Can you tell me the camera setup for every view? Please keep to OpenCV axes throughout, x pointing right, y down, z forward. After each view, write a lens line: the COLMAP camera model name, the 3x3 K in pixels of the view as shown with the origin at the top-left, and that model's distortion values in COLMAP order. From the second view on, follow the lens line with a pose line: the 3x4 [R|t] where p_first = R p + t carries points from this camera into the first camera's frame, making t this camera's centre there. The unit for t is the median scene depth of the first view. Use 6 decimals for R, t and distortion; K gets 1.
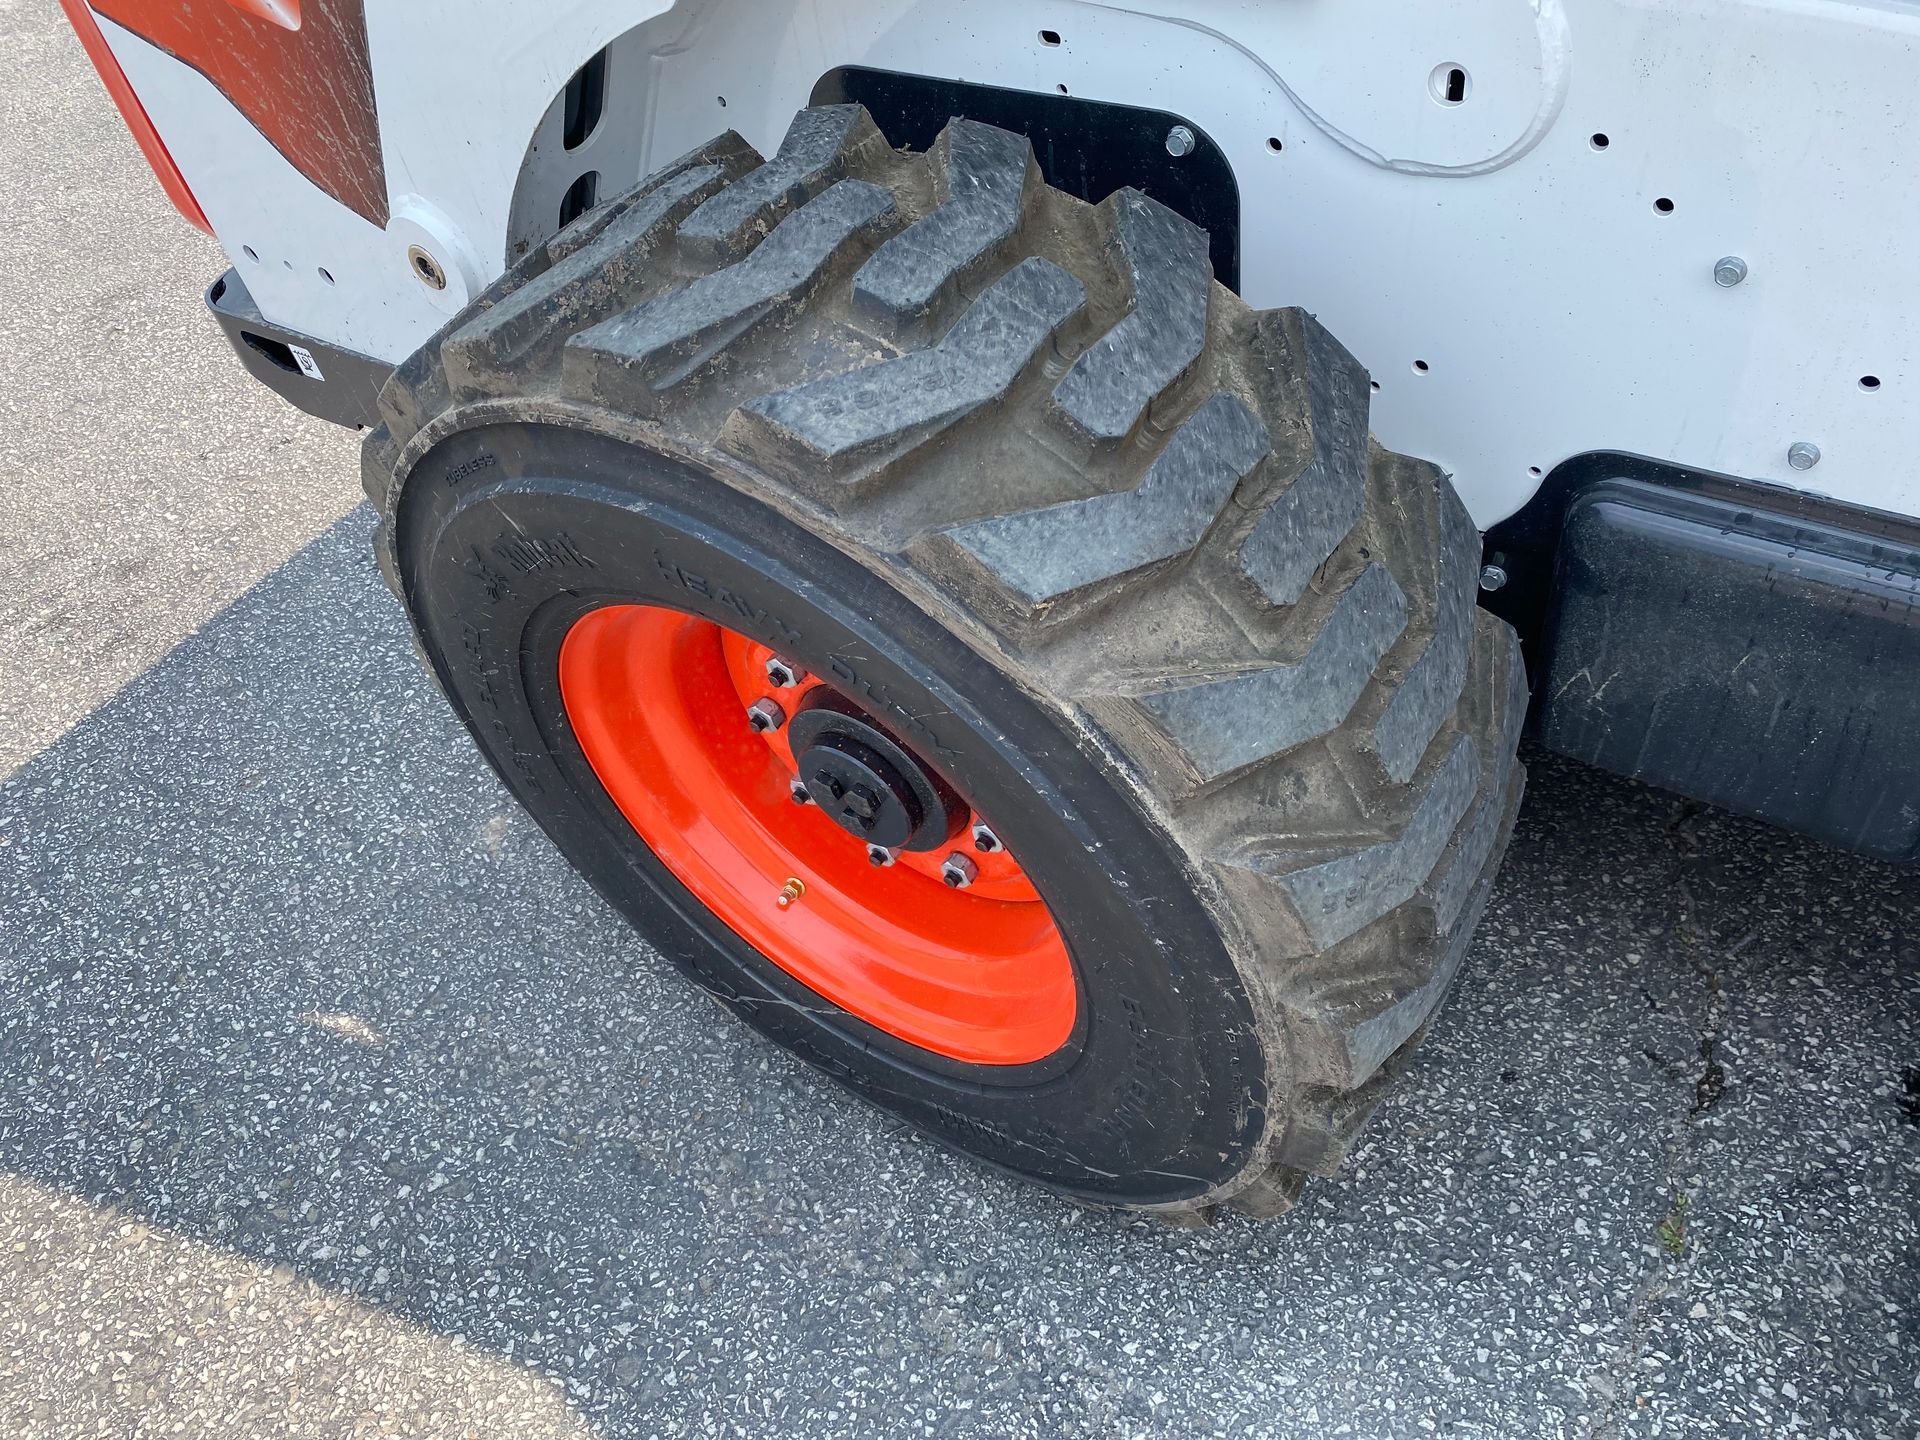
lens RADIAL K [[1475.3, 0, 974.6], [0, 1475.3, 725.5], [0, 0, 1]] dist [0.011342, -0.003581]
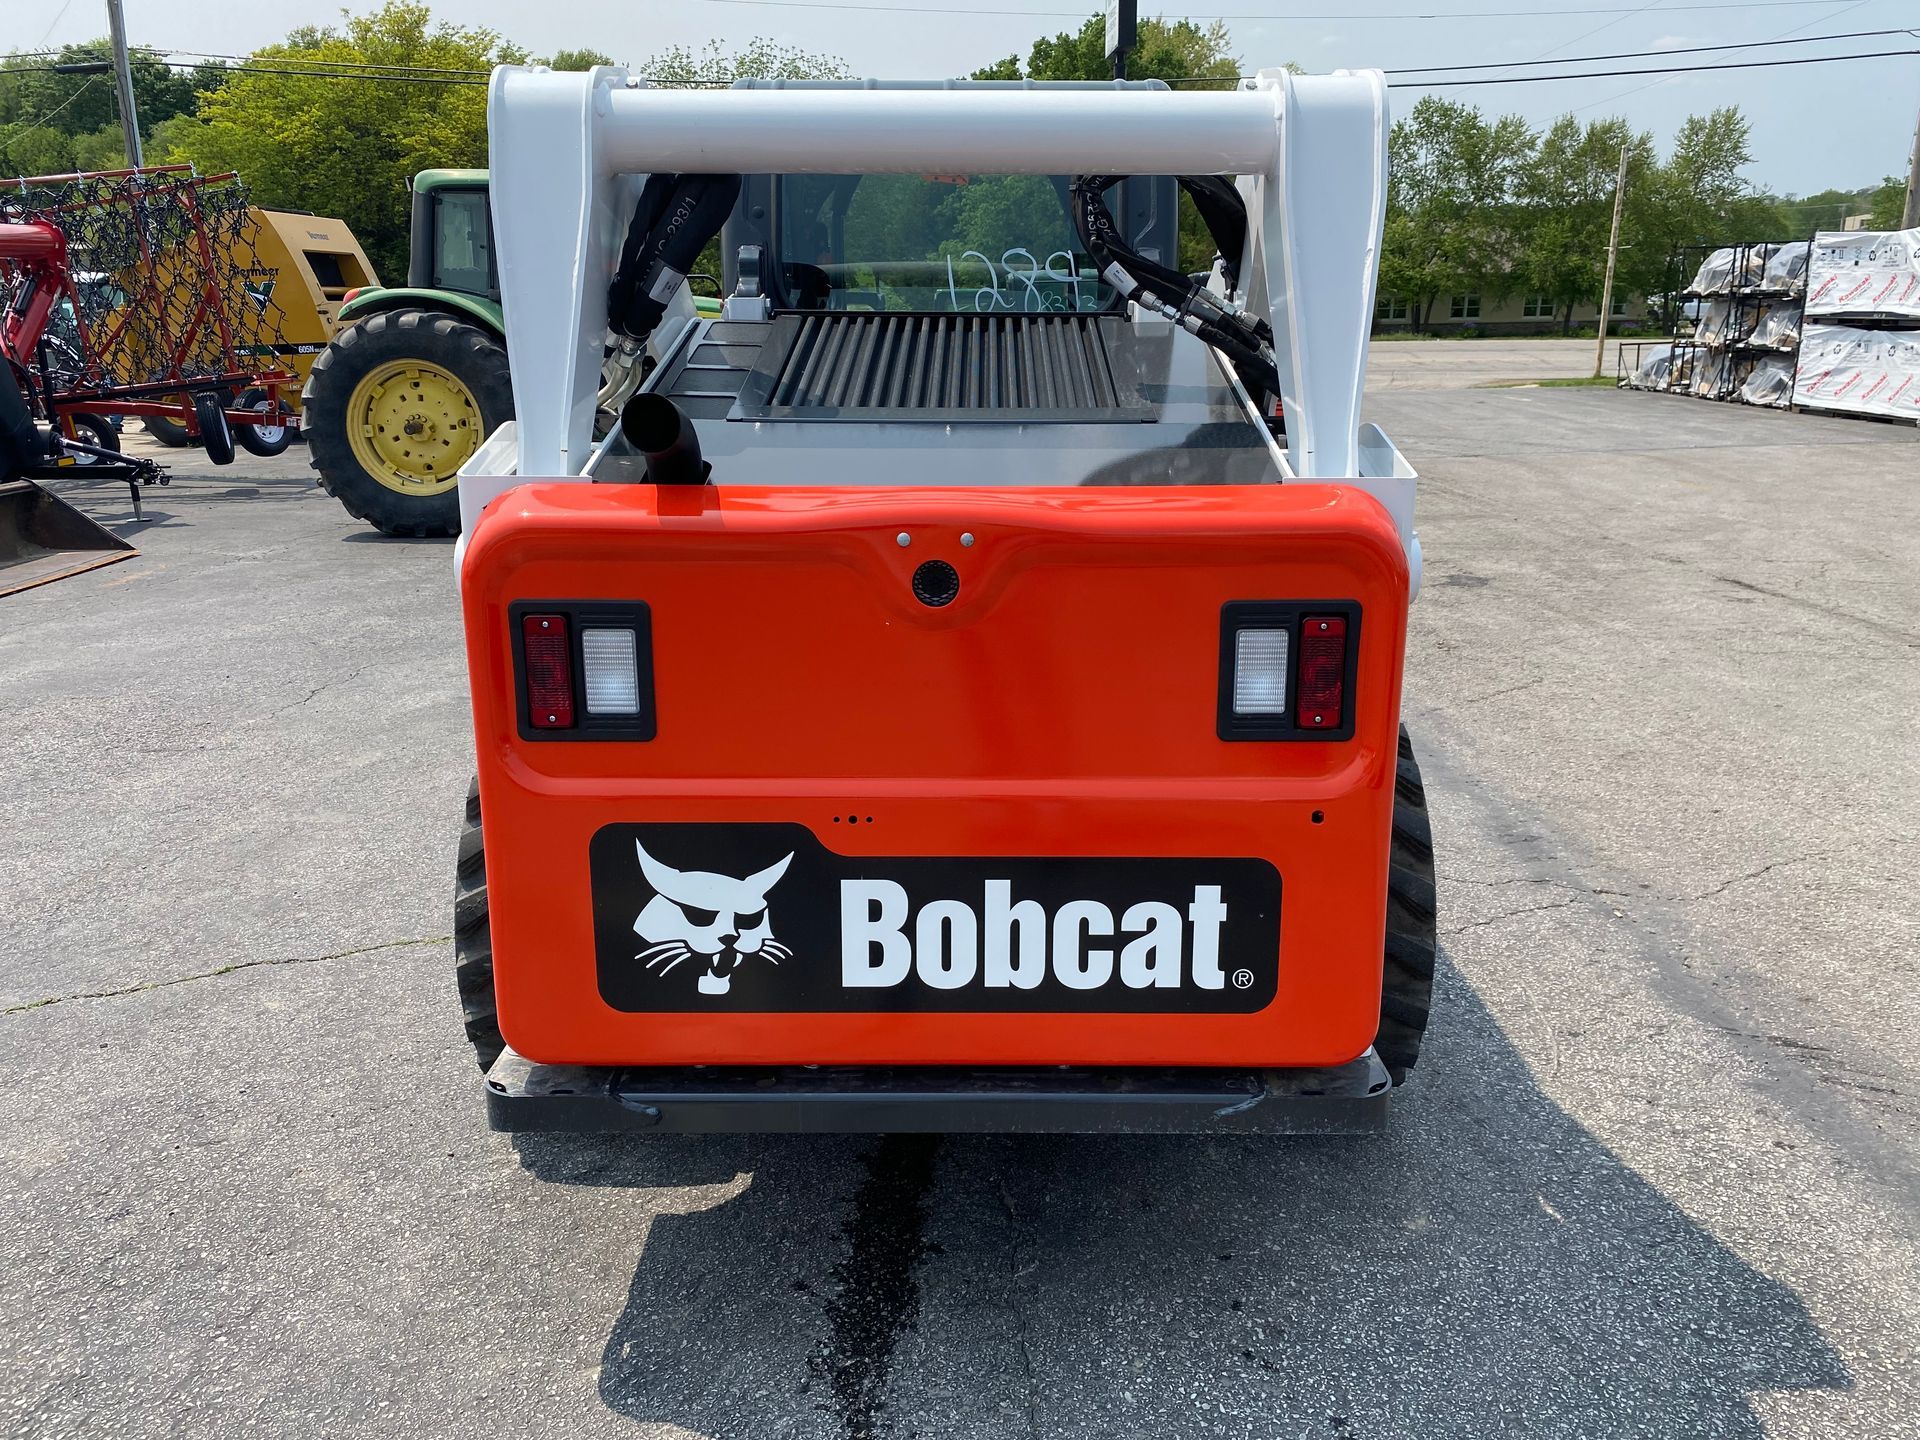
lens RADIAL K [[1475.3, 0, 980.0], [0, 1475.3, 700.1], [0, 0, 1]] dist [0.011342, -0.003581]
pose [[-0.547473, -0.071970, 0.833723, -1.846156], [0.658057, 0.578434, 0.482053, -1.815996], [-0.516947, 0.812548, -0.269316, 1.650367]]
